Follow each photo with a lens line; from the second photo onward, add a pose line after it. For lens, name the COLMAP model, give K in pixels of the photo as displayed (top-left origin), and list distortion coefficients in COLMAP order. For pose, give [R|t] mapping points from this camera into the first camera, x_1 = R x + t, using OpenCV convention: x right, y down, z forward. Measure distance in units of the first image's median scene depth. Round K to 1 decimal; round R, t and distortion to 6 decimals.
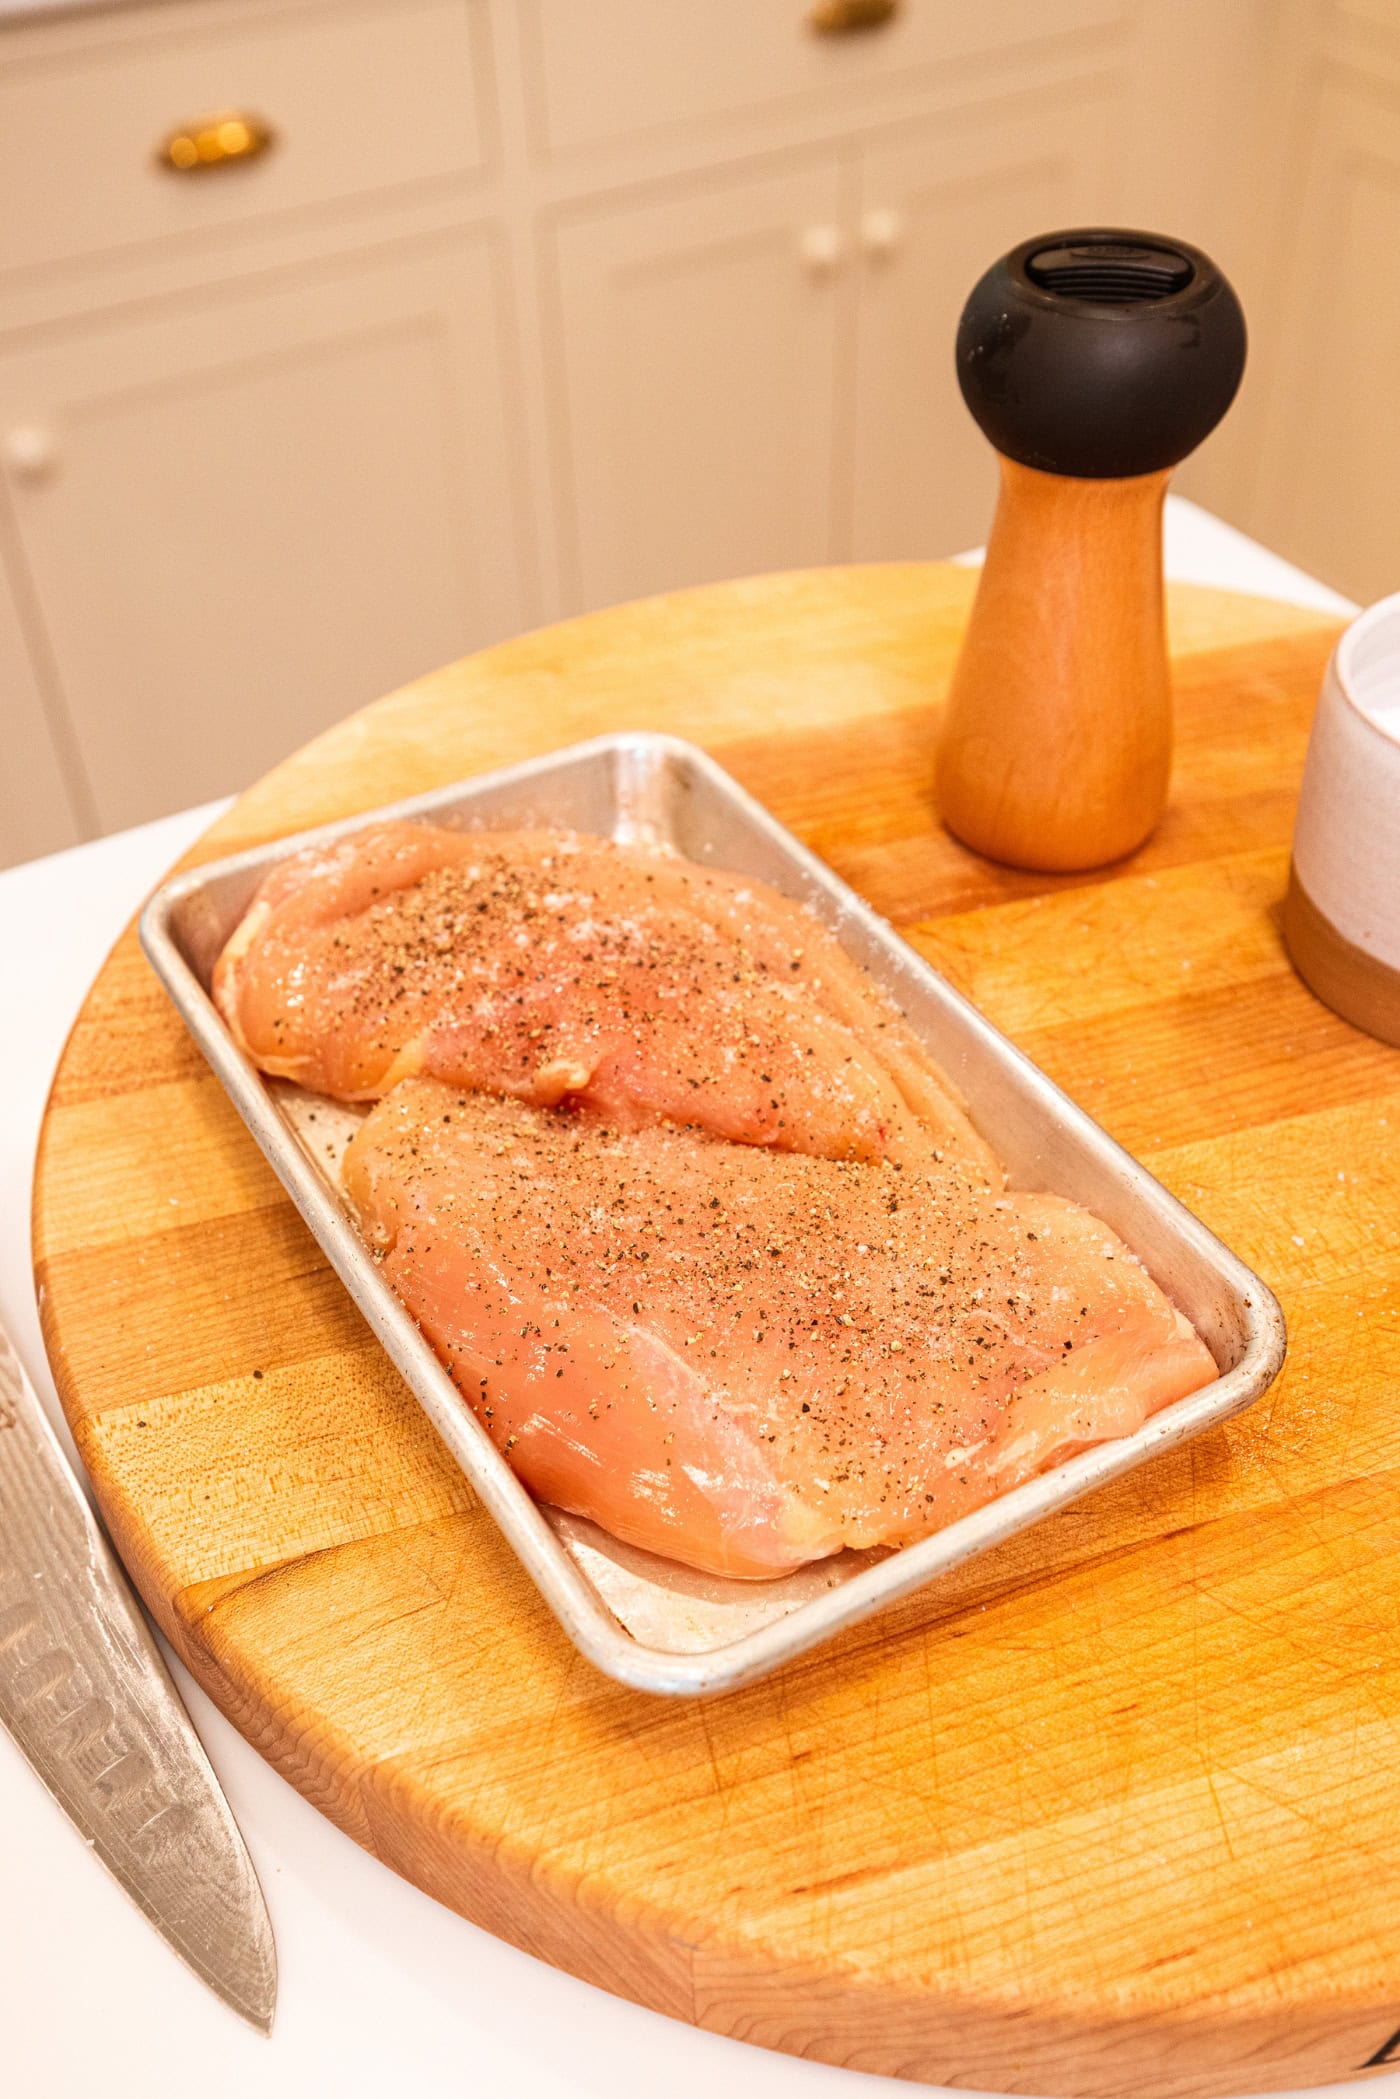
lens RADIAL K [[2089.7, 0, 714.0], [0, 2089.7, 1034.2], [0, 0, 1]] dist [0.006085, 0.006348]
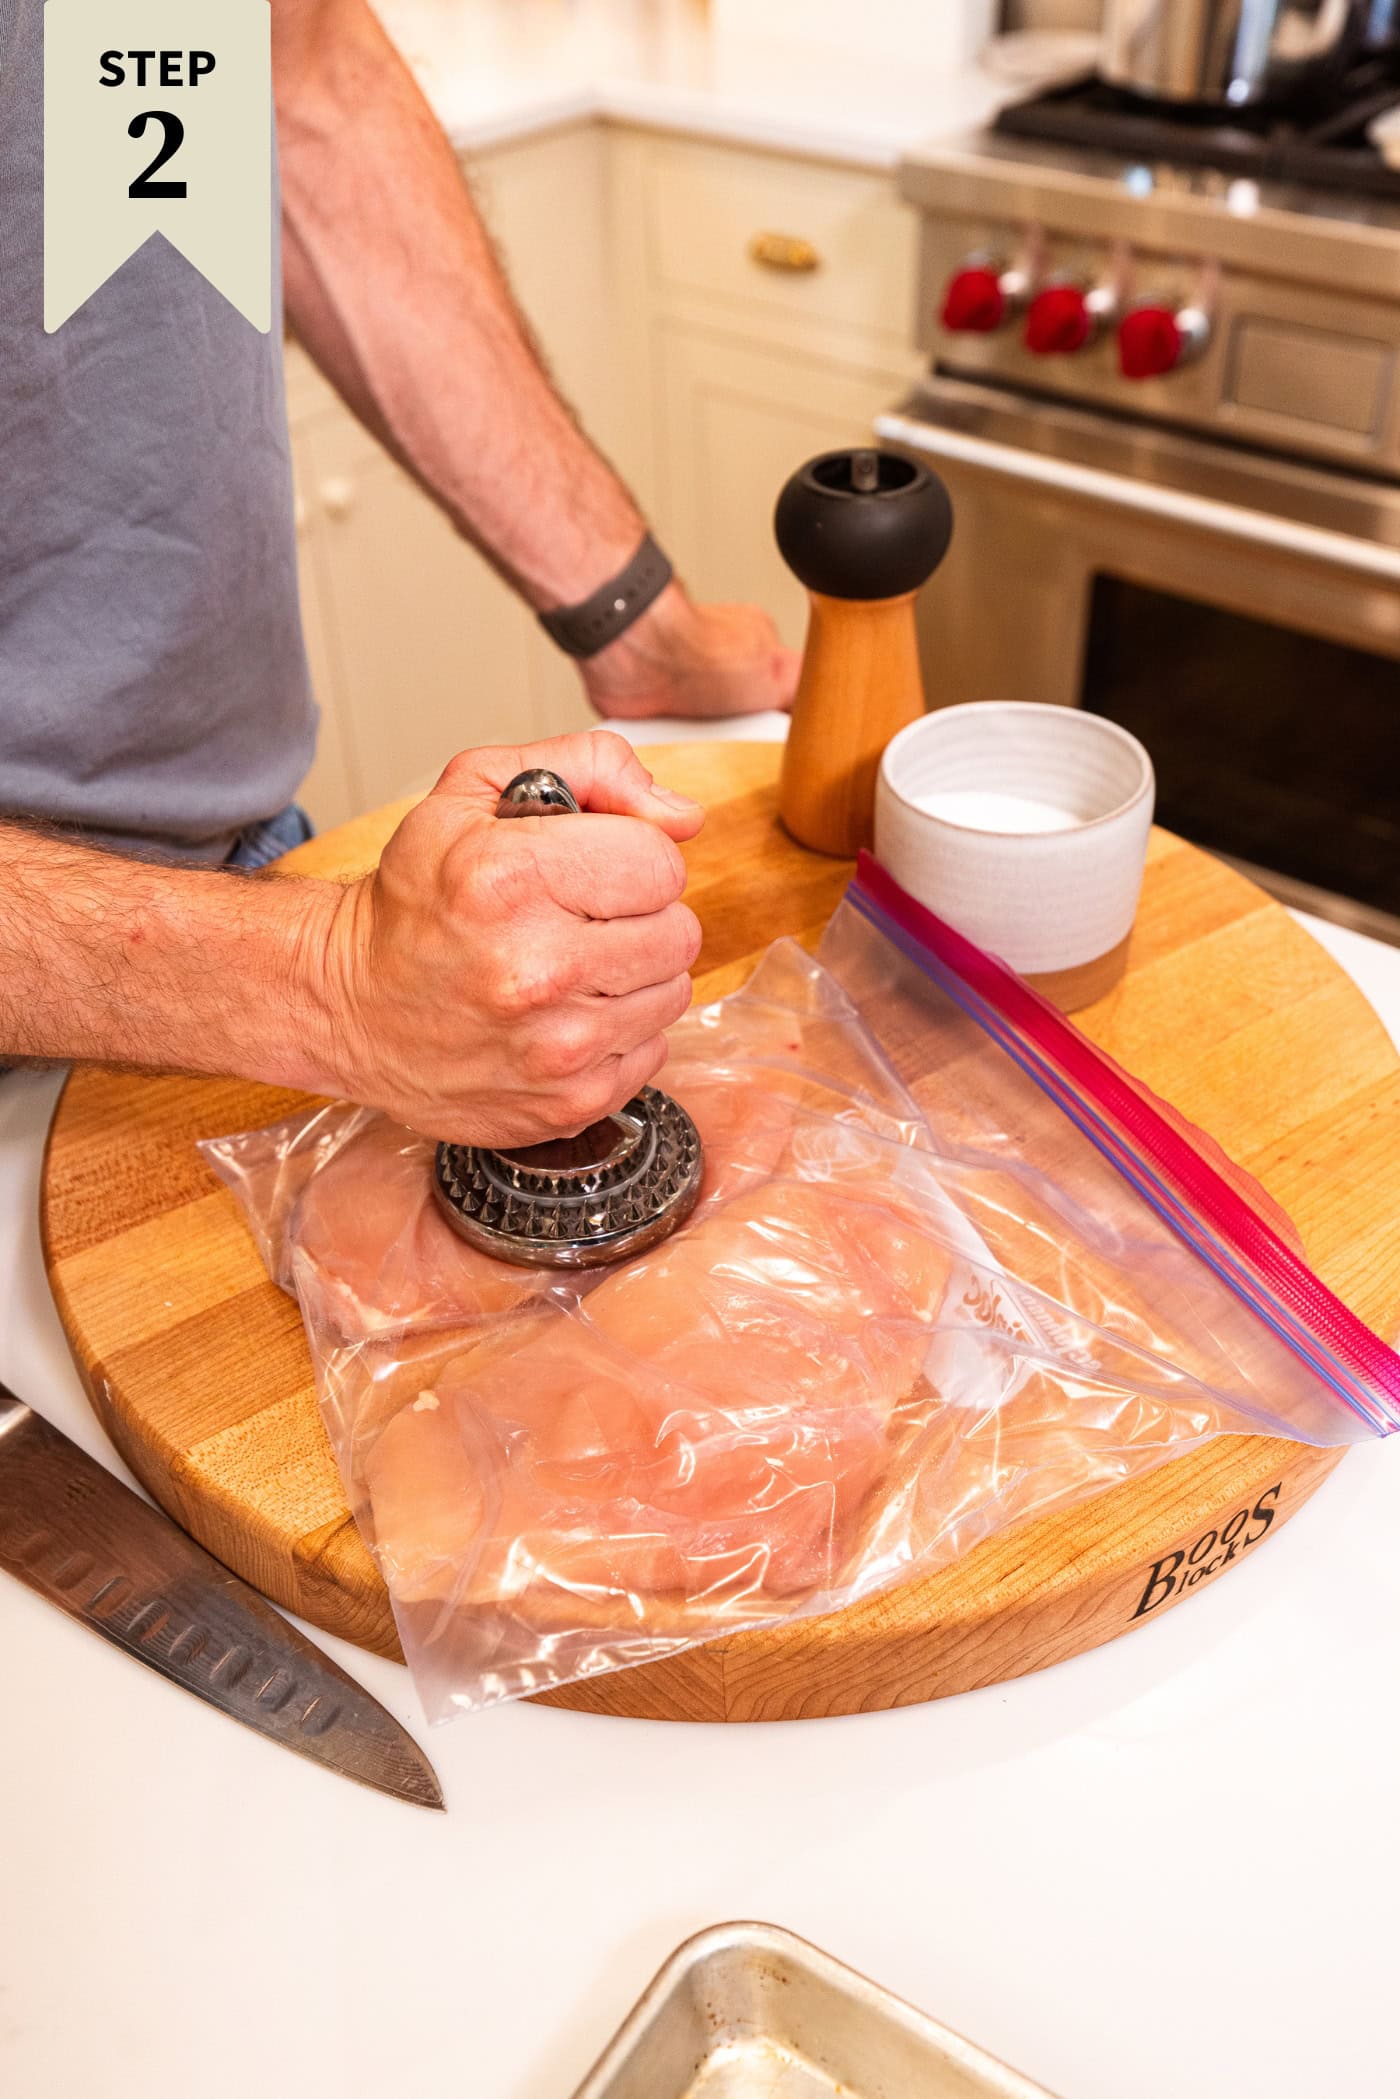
lens RADIAL K [[2089.7, 0, 714.0], [0, 2089.7, 1034.2], [0, 0, 1]] dist [0.006085, 0.006348]
pose [[0.945214, -0.198396, 0.259249, -0.315514], [0.220638, 0.973545, -0.059412, 0.087250], [-0.240604, 0.113358, 0.963981, -0.503195]]
